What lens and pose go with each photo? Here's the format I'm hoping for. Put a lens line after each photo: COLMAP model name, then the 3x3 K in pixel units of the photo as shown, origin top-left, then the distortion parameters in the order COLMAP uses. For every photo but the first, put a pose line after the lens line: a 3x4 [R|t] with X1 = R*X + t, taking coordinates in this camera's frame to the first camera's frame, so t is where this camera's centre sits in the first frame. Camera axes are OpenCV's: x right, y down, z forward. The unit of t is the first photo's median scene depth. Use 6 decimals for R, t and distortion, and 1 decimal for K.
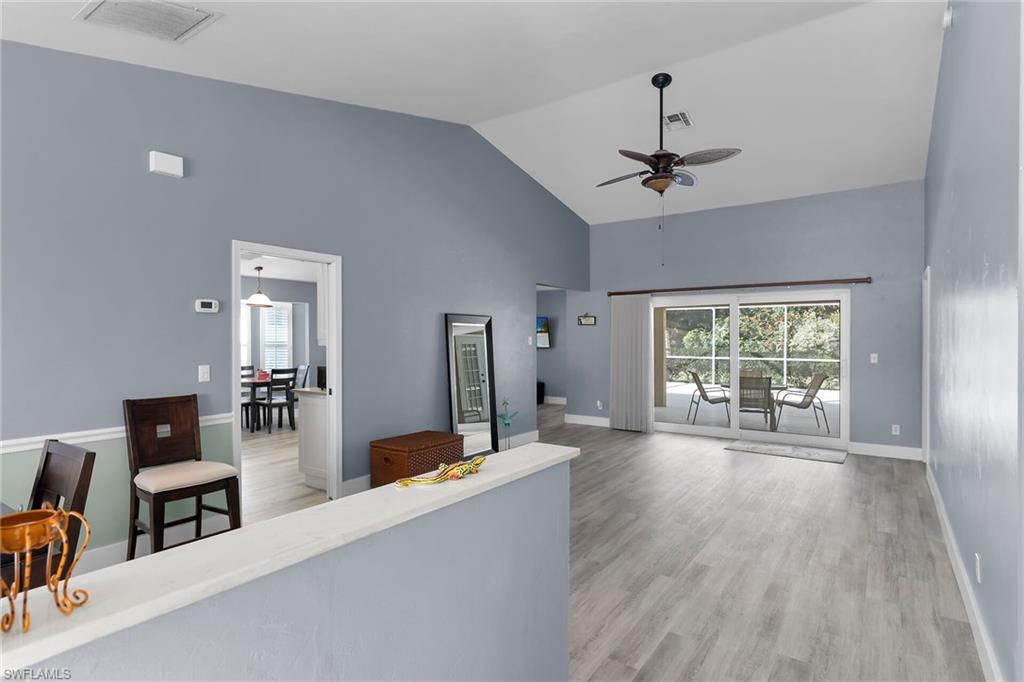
lens RADIAL K [[521.1, 0, 512.0], [0, 521.1, 341.0], [0, 0, 1]] dist [0.000727, -0.000064]
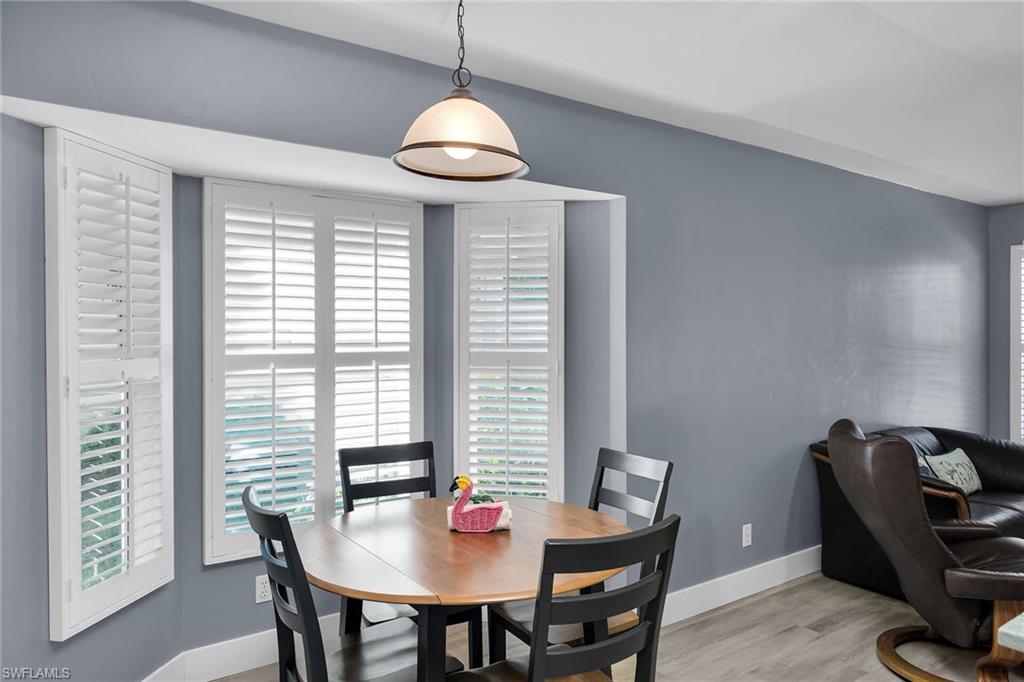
lens RADIAL K [[611.3, 0, 512.0], [0, 611.3, 336.7], [0, 0, 1]] dist [0.019210, 0.000651]
pose [[0.948555, 0.000017, -0.316613, -0.445337], [-0.001378, 0.999991, -0.004075, -0.002566], [0.316610, 0.004302, 0.948546, 0.890479]]
